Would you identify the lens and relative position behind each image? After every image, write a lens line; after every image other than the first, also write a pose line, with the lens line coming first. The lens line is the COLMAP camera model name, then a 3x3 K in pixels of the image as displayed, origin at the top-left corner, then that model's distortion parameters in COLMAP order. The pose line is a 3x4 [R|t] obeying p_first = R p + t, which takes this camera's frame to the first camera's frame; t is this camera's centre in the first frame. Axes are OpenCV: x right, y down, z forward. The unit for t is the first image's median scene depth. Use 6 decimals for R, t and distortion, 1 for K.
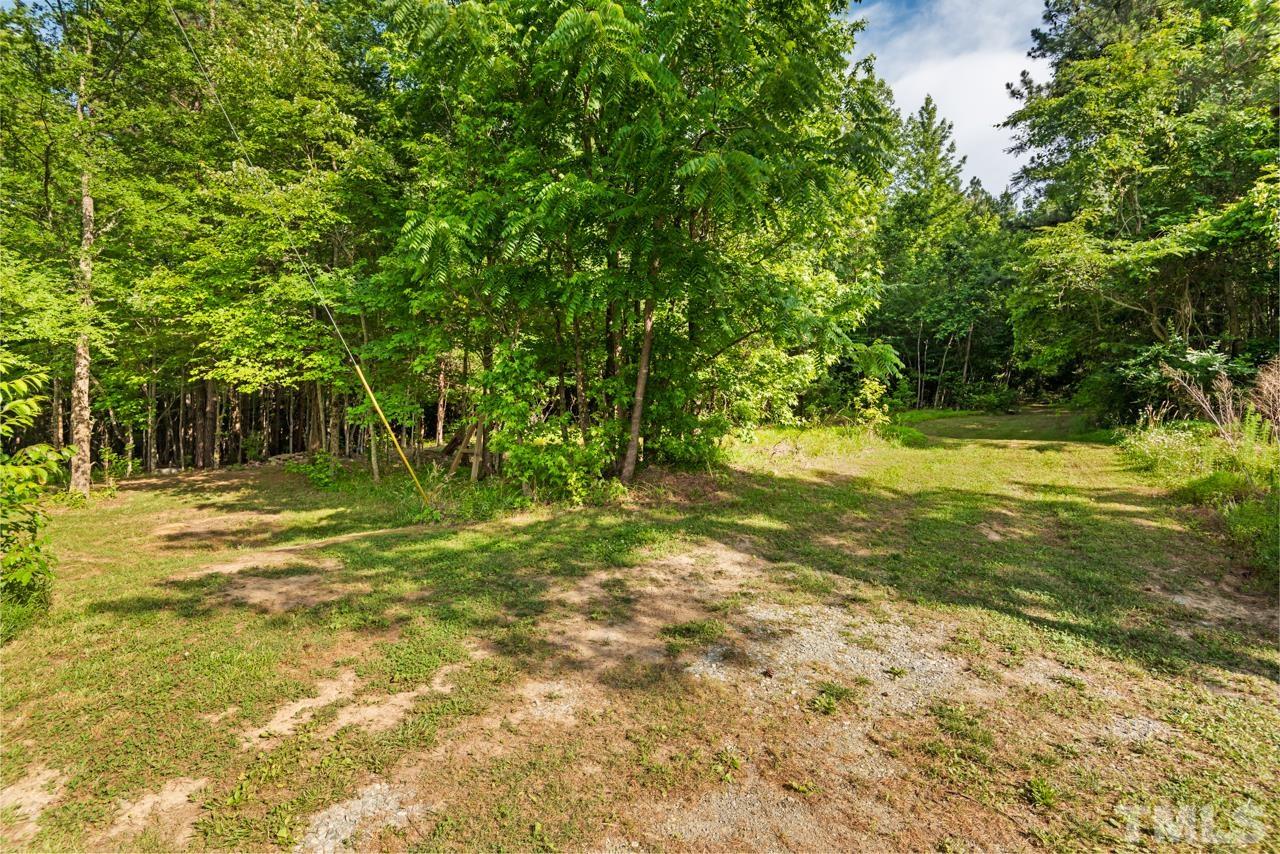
lens RADIAL K [[585.5, 0, 640.0], [0, 585.5, 427.0], [0, 0, 1]] dist [0.037364, -0.017656]
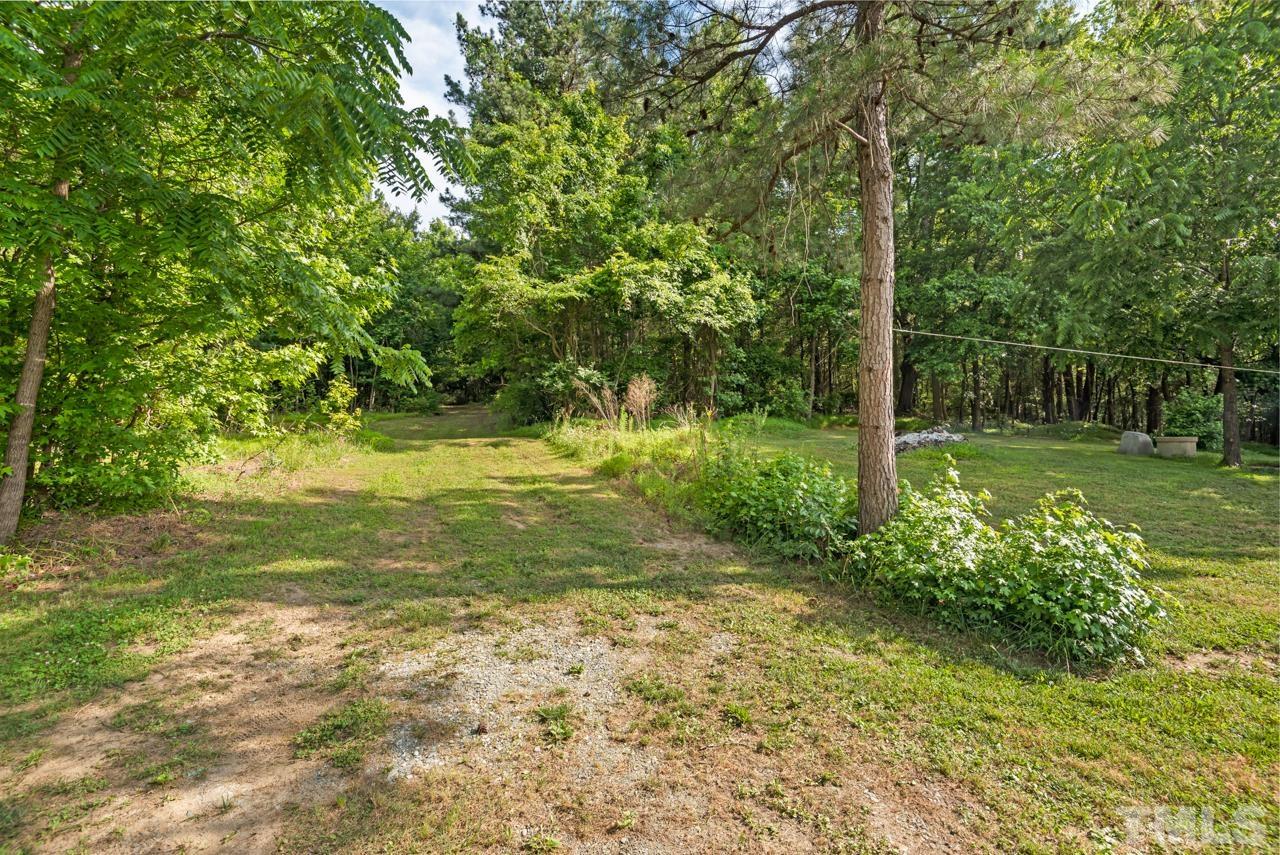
lens RADIAL K [[585.5, 0, 640.0], [0, 585.5, 427.5], [0, 0, 1]] dist [0.037364, -0.017656]
pose [[0.567499, -0.038649, 0.822467, -0.121572], [0.038878, 0.999041, 0.020120, -0.010976], [-0.822456, 0.020558, 0.568457, 0.109160]]
